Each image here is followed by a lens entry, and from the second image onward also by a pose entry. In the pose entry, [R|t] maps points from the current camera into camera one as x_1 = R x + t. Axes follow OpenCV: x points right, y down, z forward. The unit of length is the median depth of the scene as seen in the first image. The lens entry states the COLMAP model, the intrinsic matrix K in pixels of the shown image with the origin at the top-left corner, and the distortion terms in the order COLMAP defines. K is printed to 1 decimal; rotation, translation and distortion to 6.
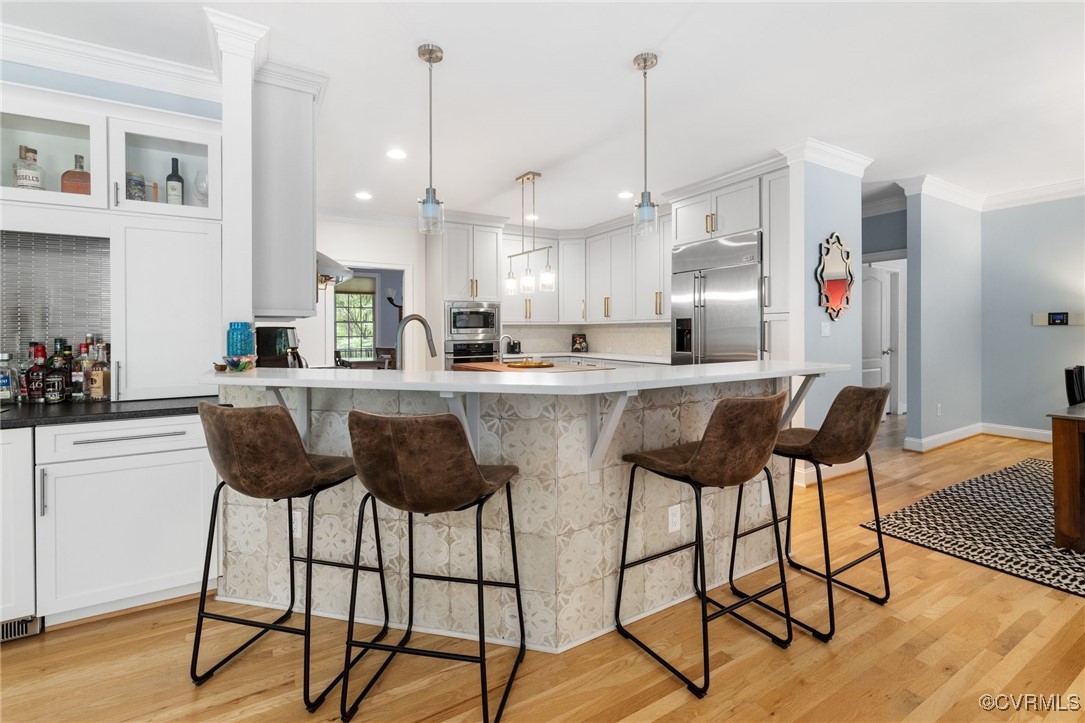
lens RADIAL K [[478.2, 0, 538.3], [0, 478.2, 335.0], [0, 0, 1]] dist [-0.000911, -0.000015]
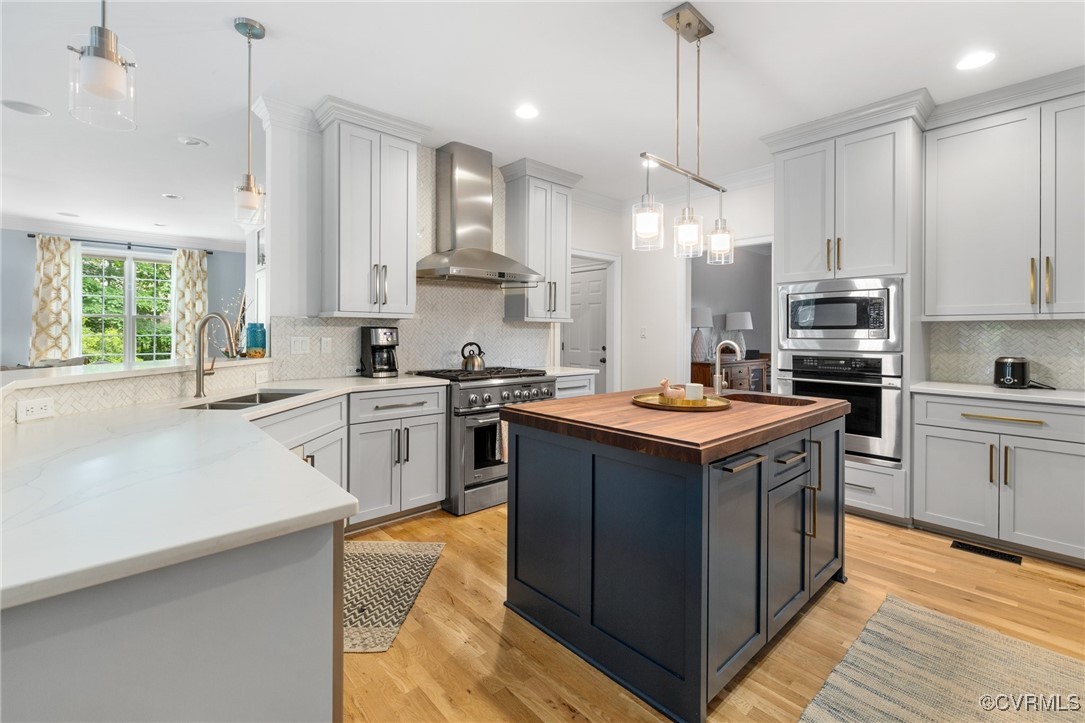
lens RADIAL K [[478.2, 0, 538.3], [0, 478.2, 335.0], [0, 0, 1]] dist [-0.000911, -0.000015]
pose [[0.193212, 0.009827, -0.981108, 0.338049], [-0.014685, 0.999867, 0.007123, -0.006081], [0.981047, 0.013031, 0.193331, 0.579803]]
